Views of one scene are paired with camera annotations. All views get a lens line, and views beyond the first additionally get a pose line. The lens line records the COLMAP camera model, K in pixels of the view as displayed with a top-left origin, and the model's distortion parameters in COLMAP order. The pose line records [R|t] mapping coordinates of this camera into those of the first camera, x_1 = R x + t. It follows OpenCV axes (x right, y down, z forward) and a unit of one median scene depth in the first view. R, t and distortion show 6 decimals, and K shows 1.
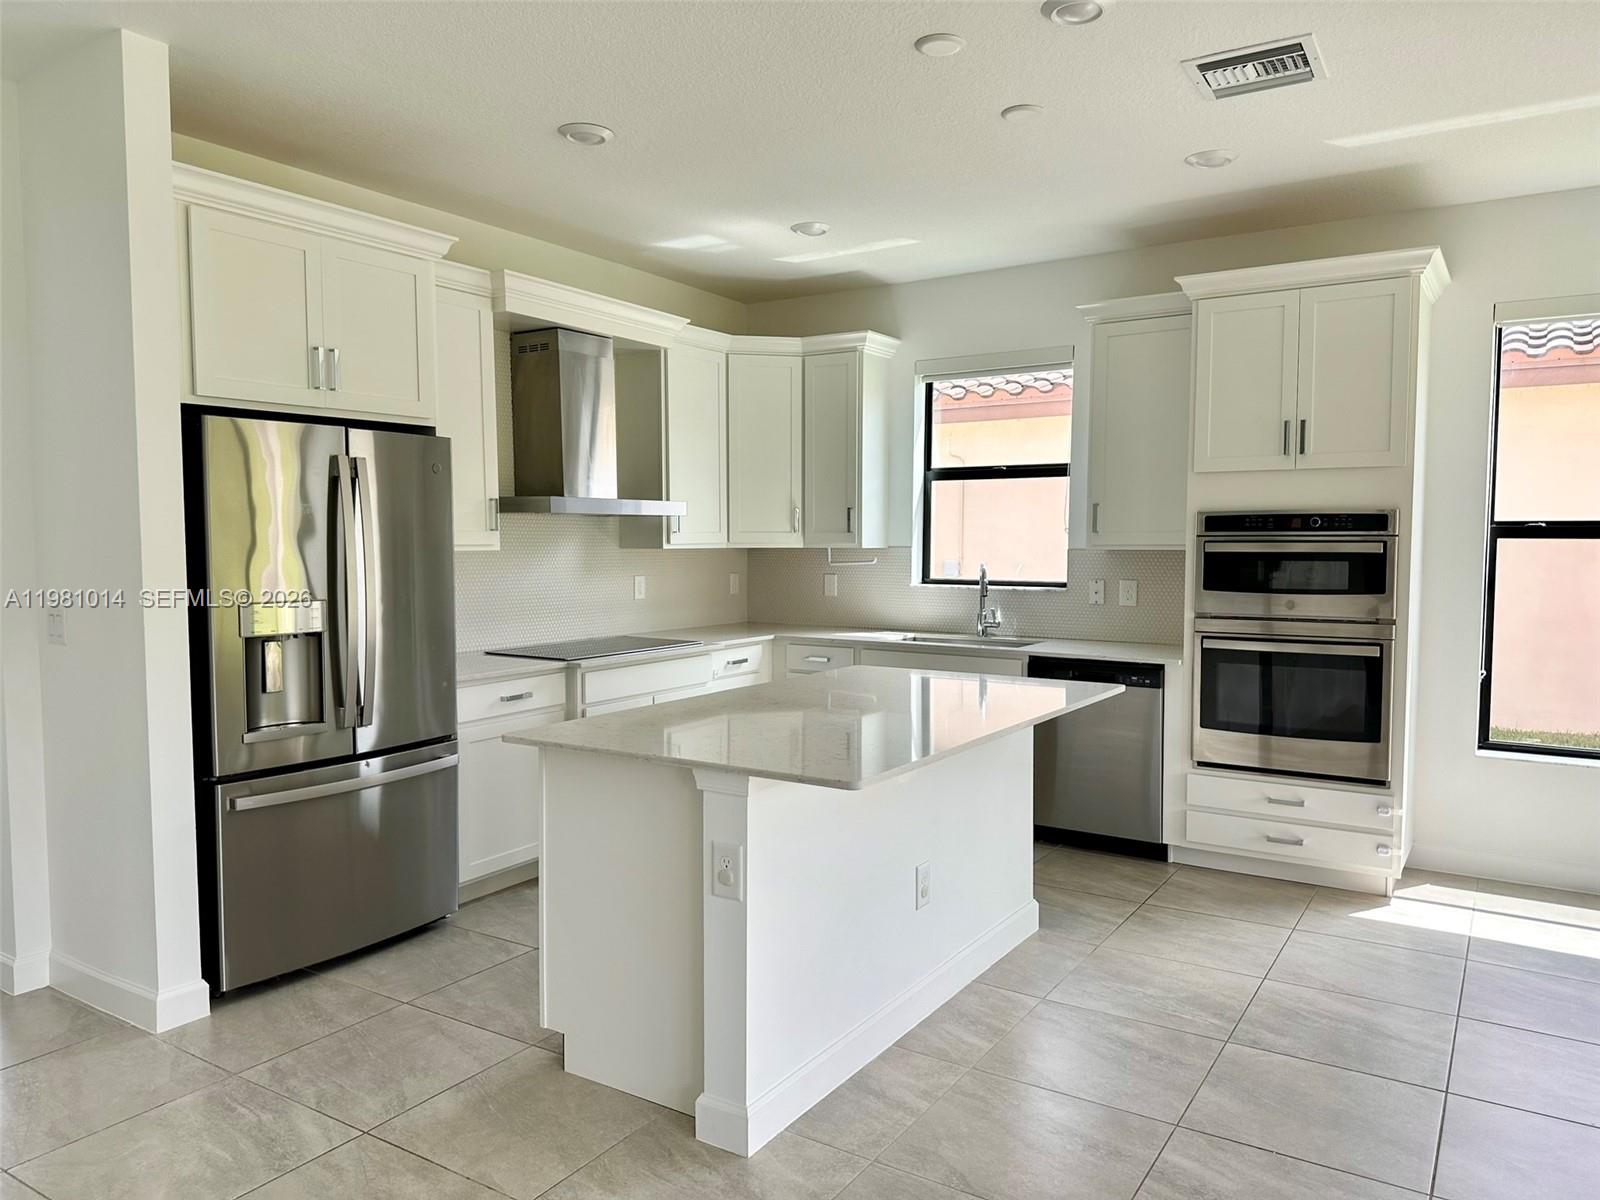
lens RADIAL K [[1133.2, 0, 809.6], [0, 1133.2, 604.7], [0, 0, 1]] dist [0.044994, -0.050298]
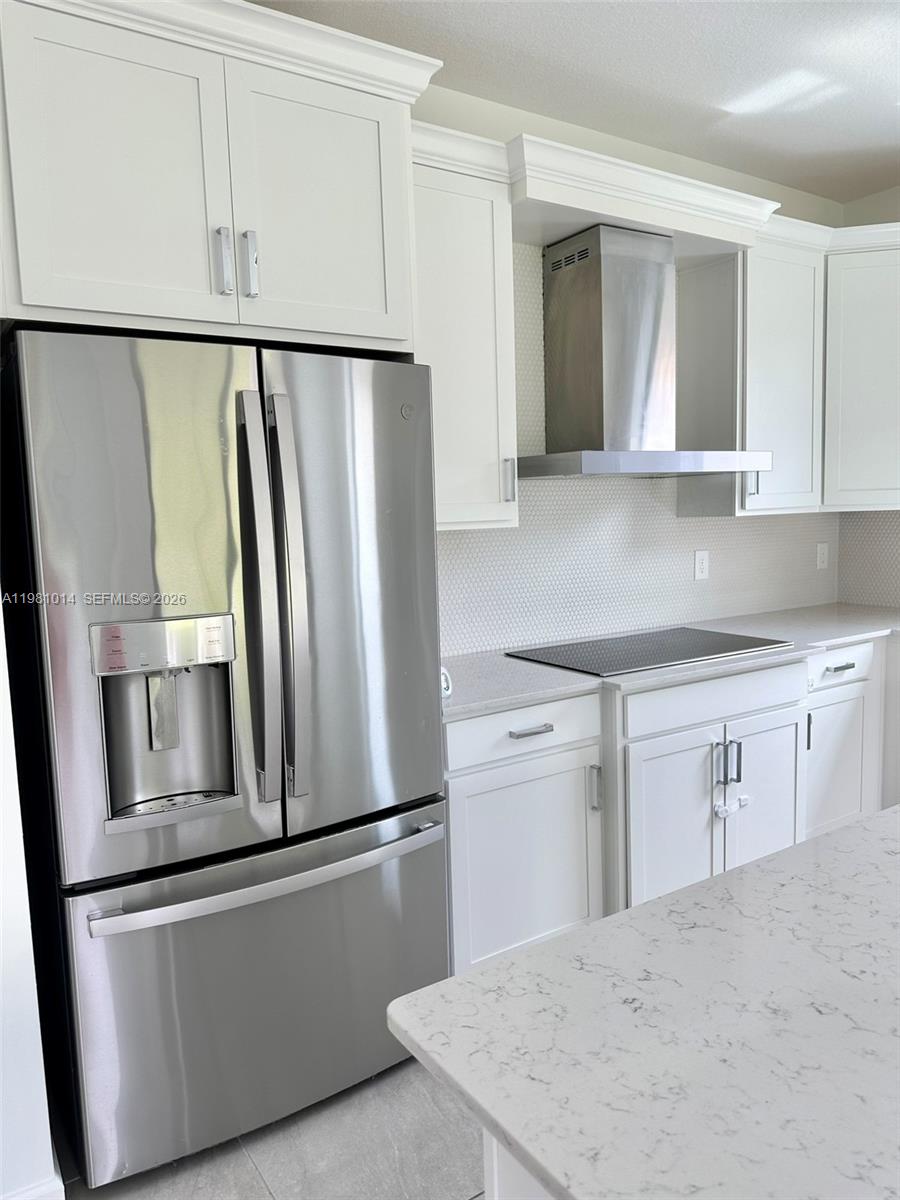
lens RADIAL K [[849.9, 0, 455.6], [0, 849.9, 645.9], [0, 0, 1]] dist [0.044994, -0.050298]
pose [[0.914383, 0.028482, -0.403847, -0.070879], [0.013070, 0.994926, 0.099761, -0.023511], [0.404639, -0.096498, 0.909371, 0.415214]]
